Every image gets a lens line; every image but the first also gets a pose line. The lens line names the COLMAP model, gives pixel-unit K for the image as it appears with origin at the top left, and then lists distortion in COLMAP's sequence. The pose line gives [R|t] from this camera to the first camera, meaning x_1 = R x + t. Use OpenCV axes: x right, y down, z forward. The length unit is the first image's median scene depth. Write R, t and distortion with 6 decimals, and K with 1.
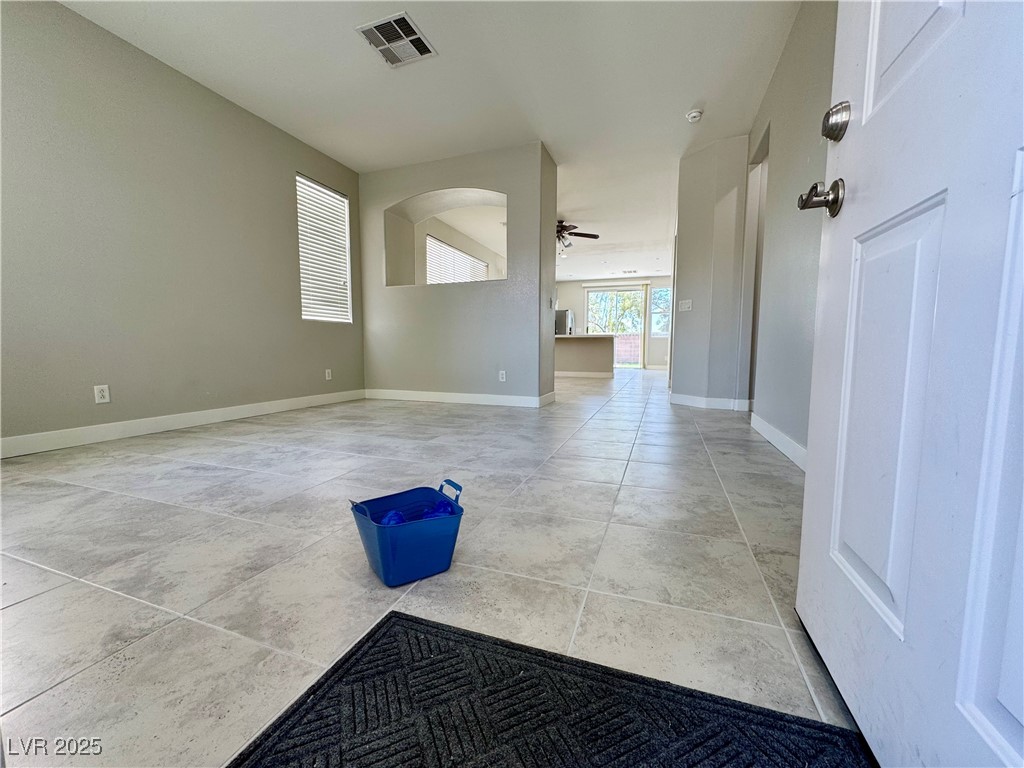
lens RADIAL K [[404.8, 0, 513.9], [0, 404.8, 384.9], [0, 0, 1]] dist [-0.006885, 0.001124]
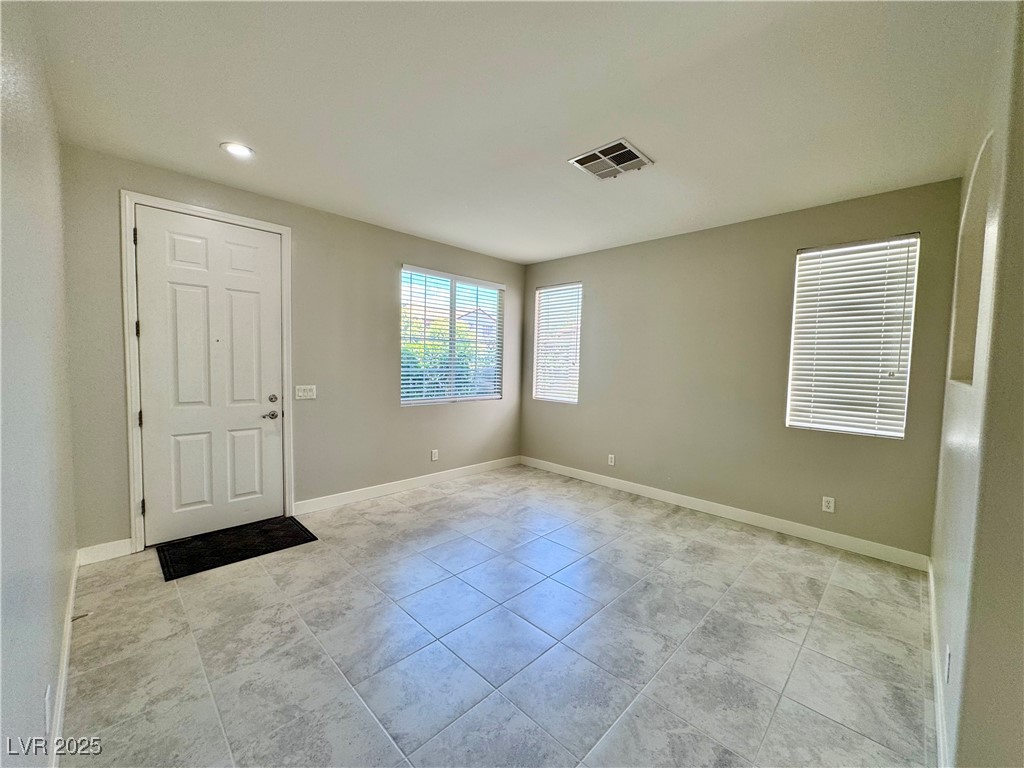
lens RADIAL K [[404.8, 0, 508.7], [0, 404.8, 382.7], [0, 0, 1]] dist [-0.006885, 0.001124]
pose [[-0.416325, 0.034042, -0.908579, 1.194061], [-0.107877, 0.990391, 0.086538, -0.685241], [0.902794, 0.134042, -0.408652, 2.151193]]
